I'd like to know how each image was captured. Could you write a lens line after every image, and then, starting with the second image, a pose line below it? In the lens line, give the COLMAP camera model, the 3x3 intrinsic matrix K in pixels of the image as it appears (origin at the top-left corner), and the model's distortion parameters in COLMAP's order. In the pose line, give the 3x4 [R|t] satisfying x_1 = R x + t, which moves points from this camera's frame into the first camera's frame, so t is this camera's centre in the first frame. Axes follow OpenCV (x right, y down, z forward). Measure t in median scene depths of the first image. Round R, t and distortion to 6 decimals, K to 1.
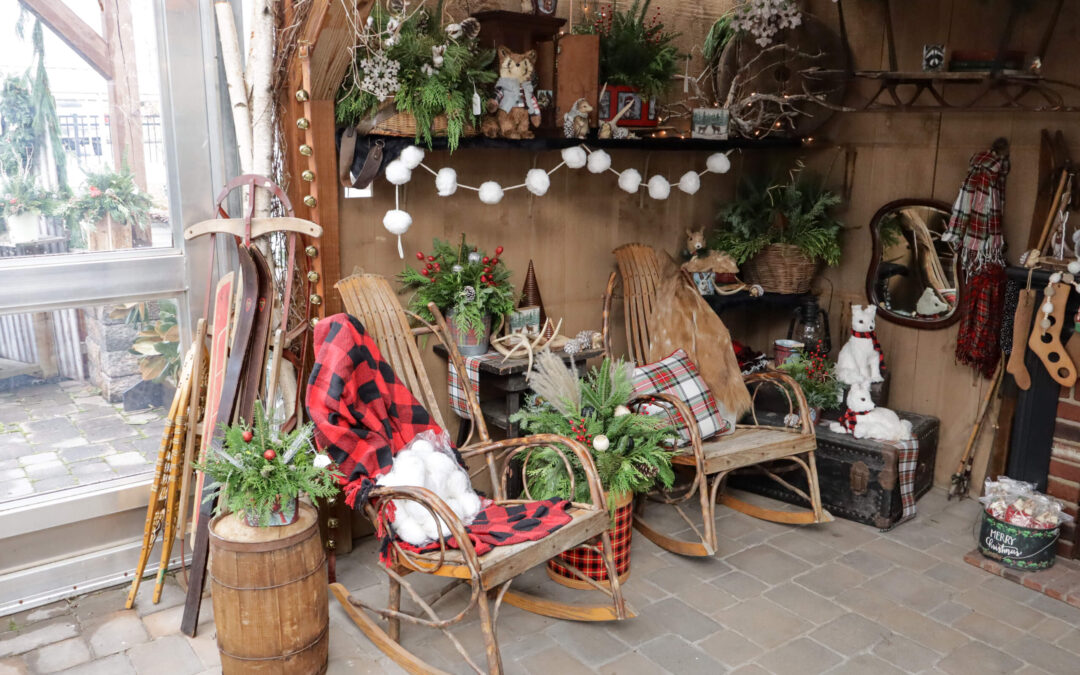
lens RADIAL K [[896.8, 0, 540.0], [0, 896.8, 337.5], [0, 0, 1]] dist [0.002999, 0.007795]
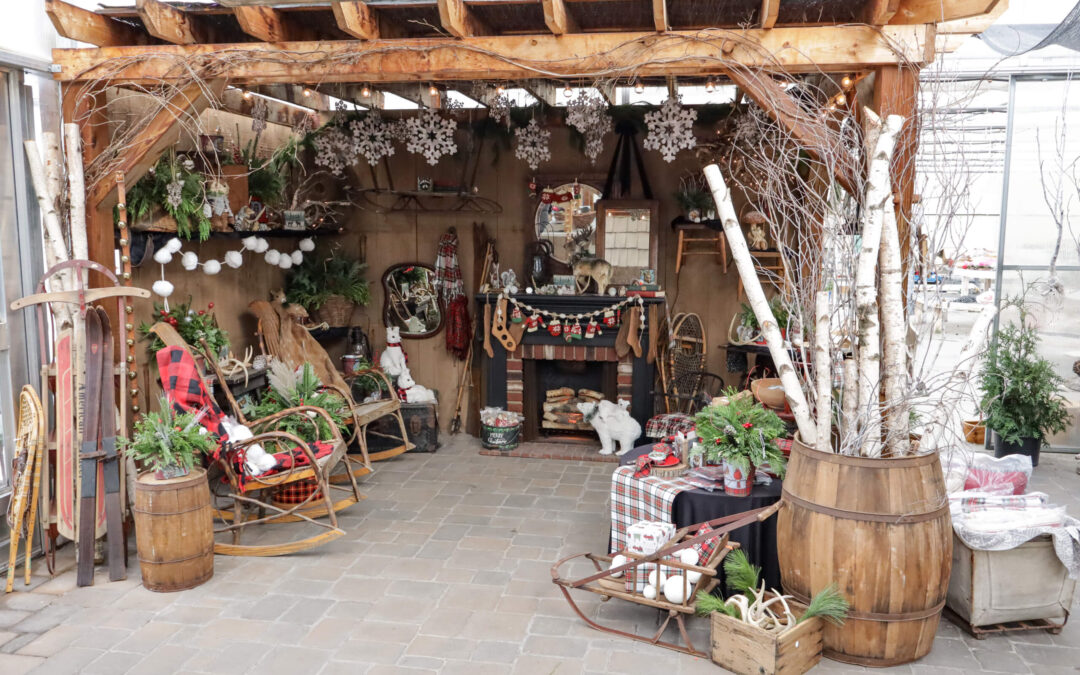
lens RADIAL K [[896.8, 0, 540.0], [0, 896.8, 337.5], [0, 0, 1]] dist [0.002999, 0.007795]
pose [[0.728372, -0.098419, 0.678076, -0.654940], [0.159967, 0.986707, -0.028617, 0.085610], [-0.666247, 0.129314, 0.734434, -0.455145]]
